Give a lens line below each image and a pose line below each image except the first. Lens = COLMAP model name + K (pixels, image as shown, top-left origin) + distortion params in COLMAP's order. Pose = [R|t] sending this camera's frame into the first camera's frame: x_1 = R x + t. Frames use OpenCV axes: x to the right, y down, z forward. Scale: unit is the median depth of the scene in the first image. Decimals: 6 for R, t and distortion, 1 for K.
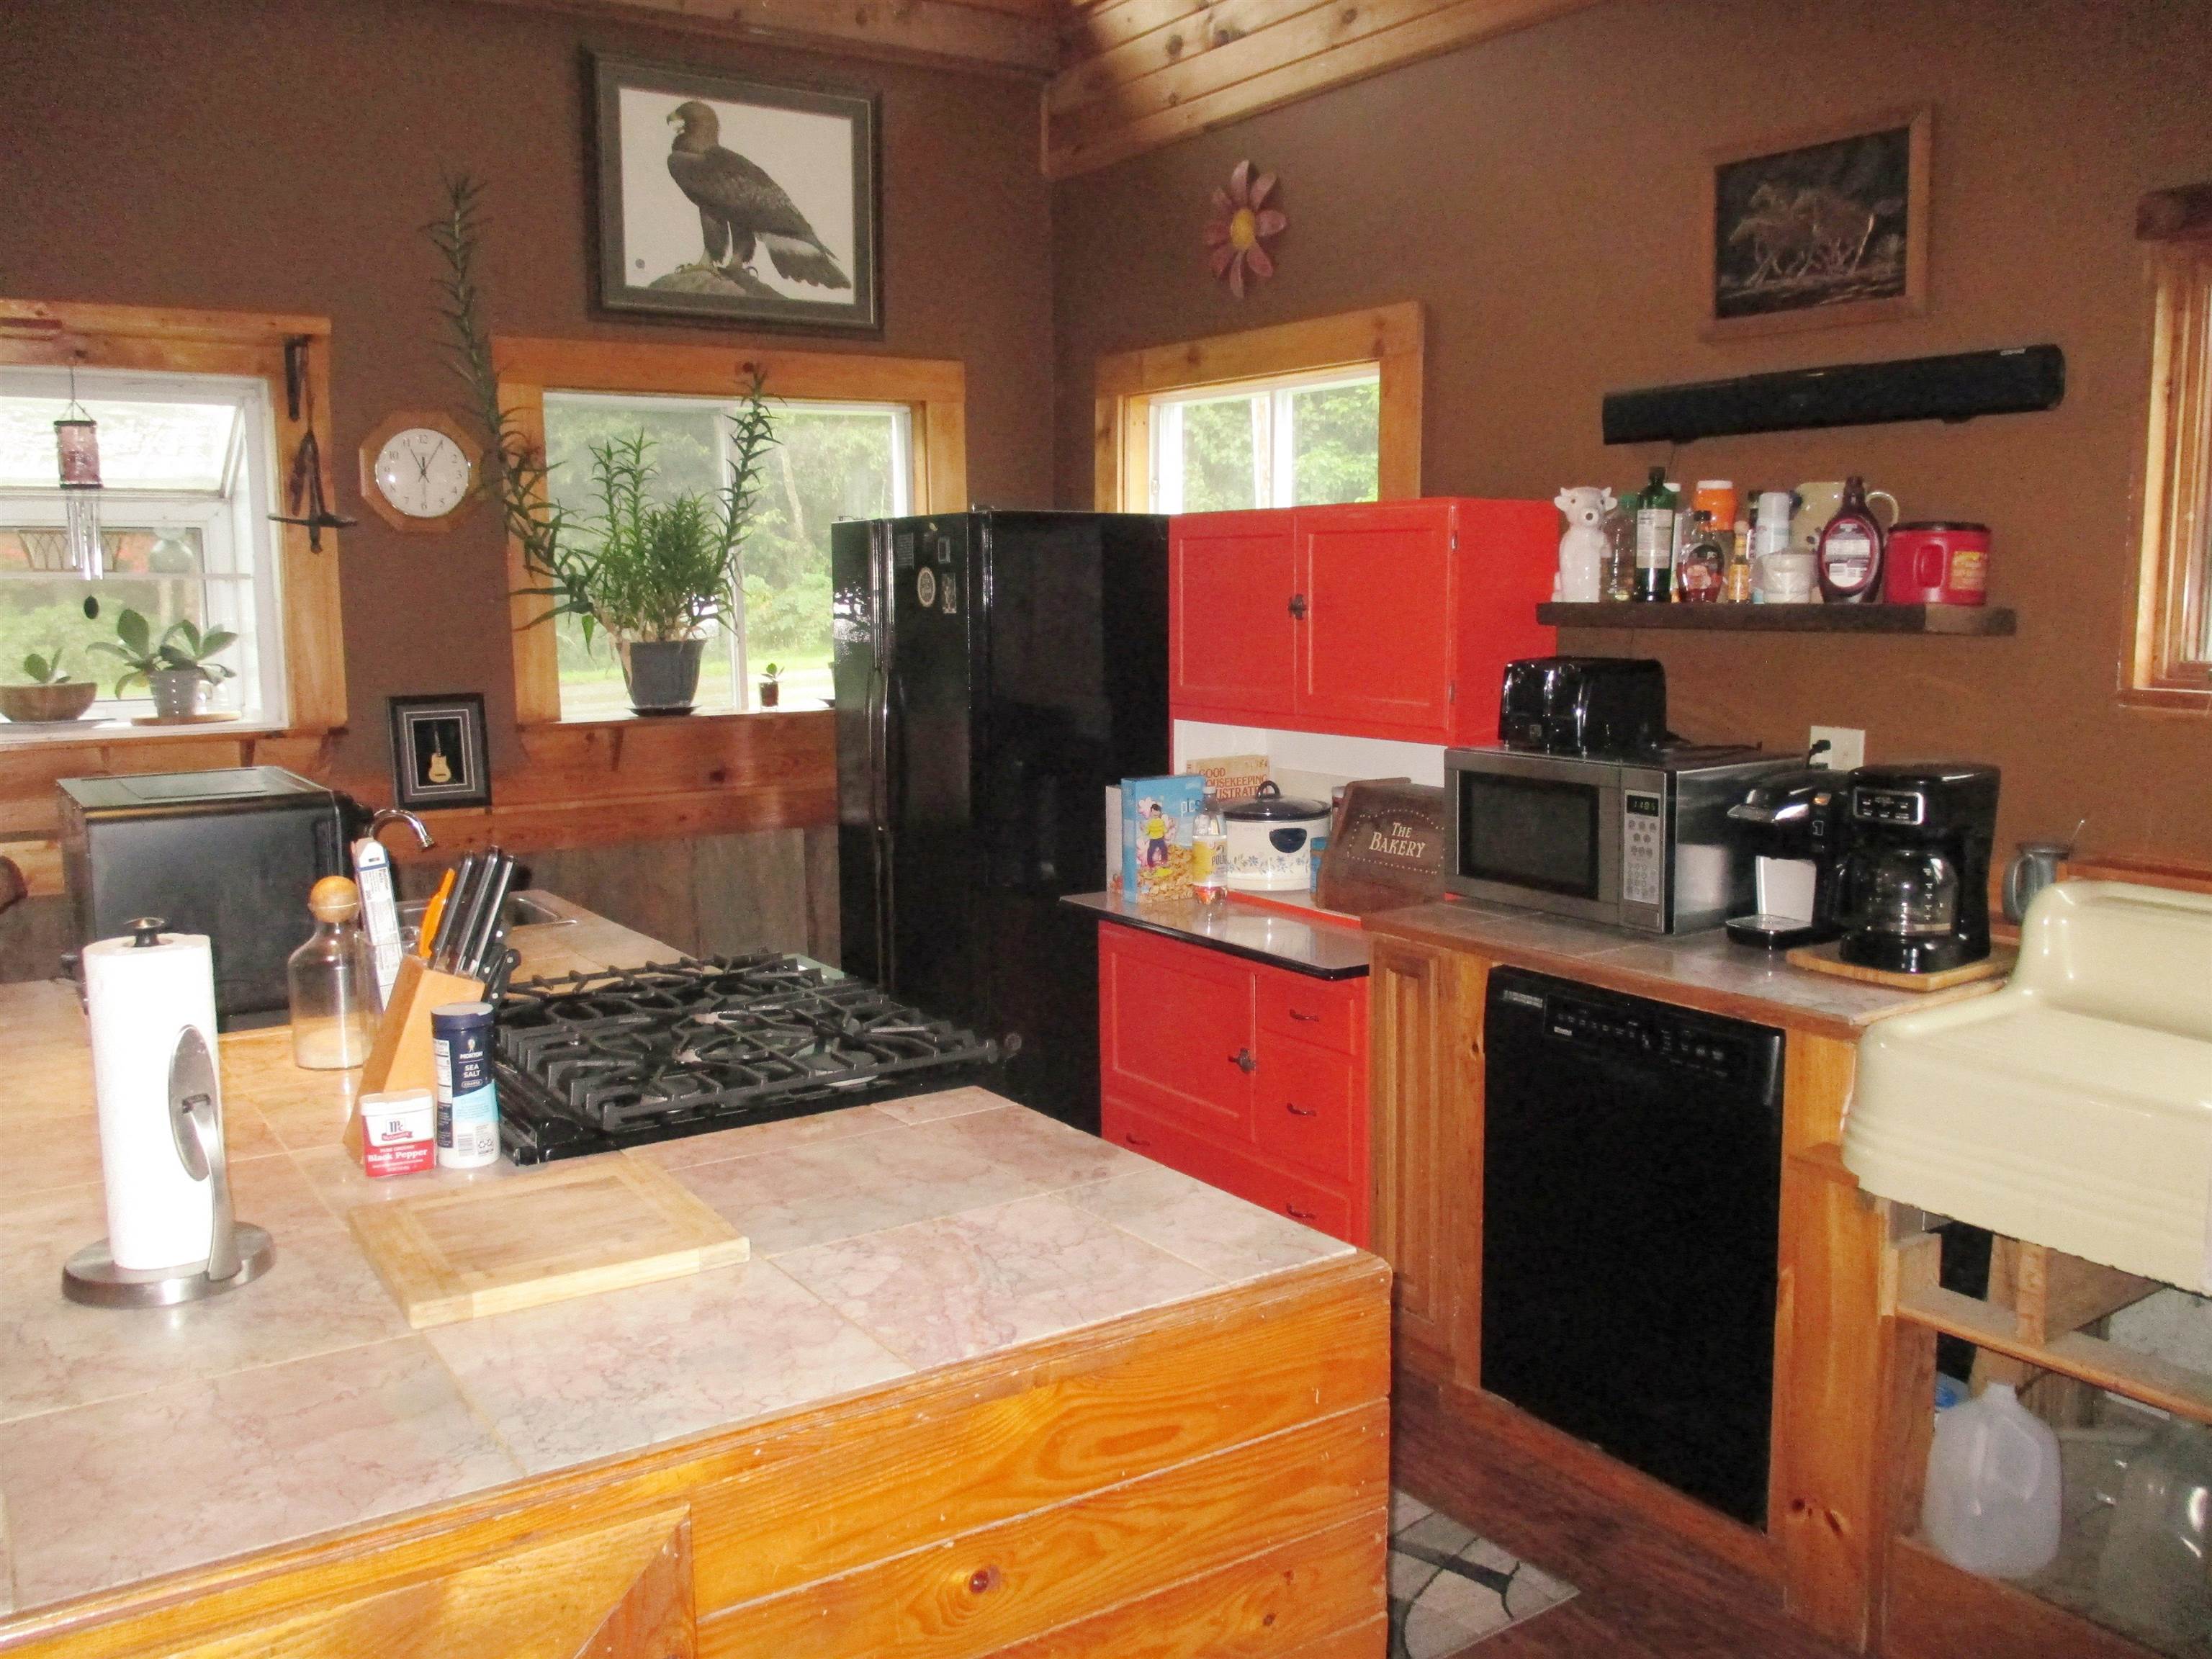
lens RADIAL K [[1832.4, 0, 1139.4], [0, 1832.4, 829.7], [0, 0, 1]] dist [-0.034456, 0.025893]
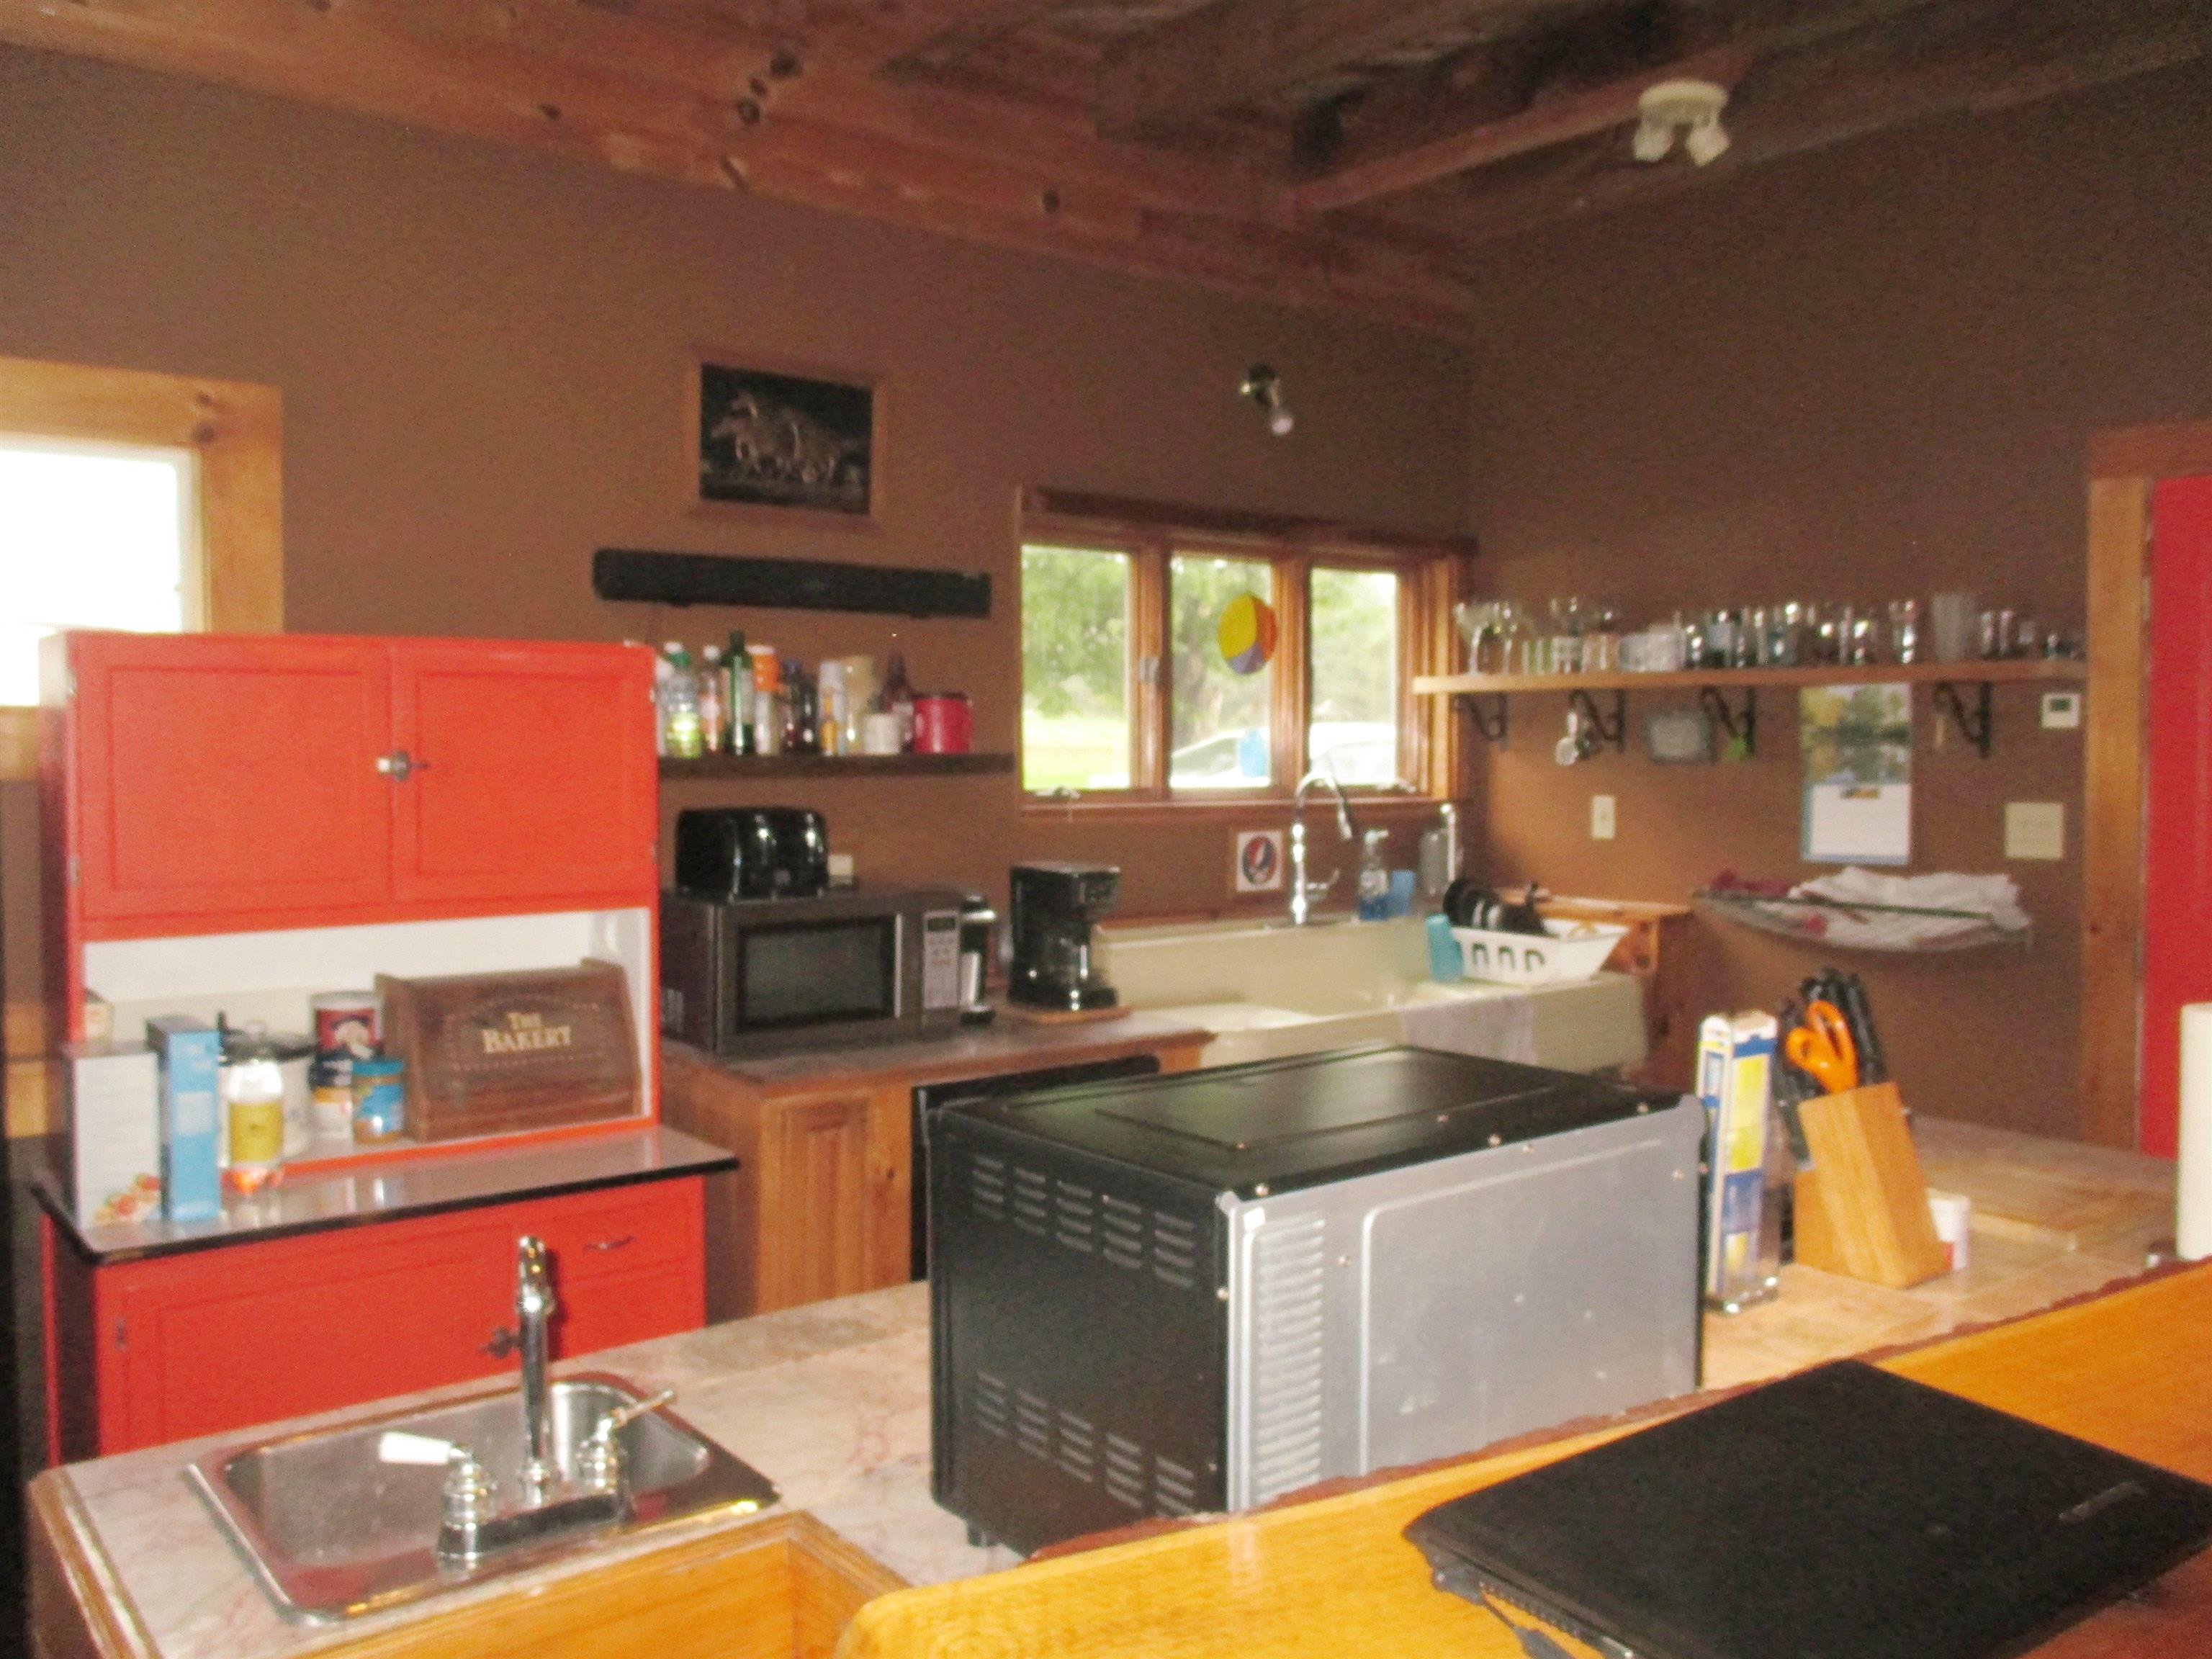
lens RADIAL K [[1832.4, 0, 1139.4], [0, 1832.4, 829.7], [0, 0, 1]] dist [-0.034456, 0.025893]
pose [[-0.059786, -0.046339, 0.997135, -0.828652], [0.132752, 0.989680, 0.053952, -0.109682], [-0.989345, 0.135597, -0.053017, 0.841947]]
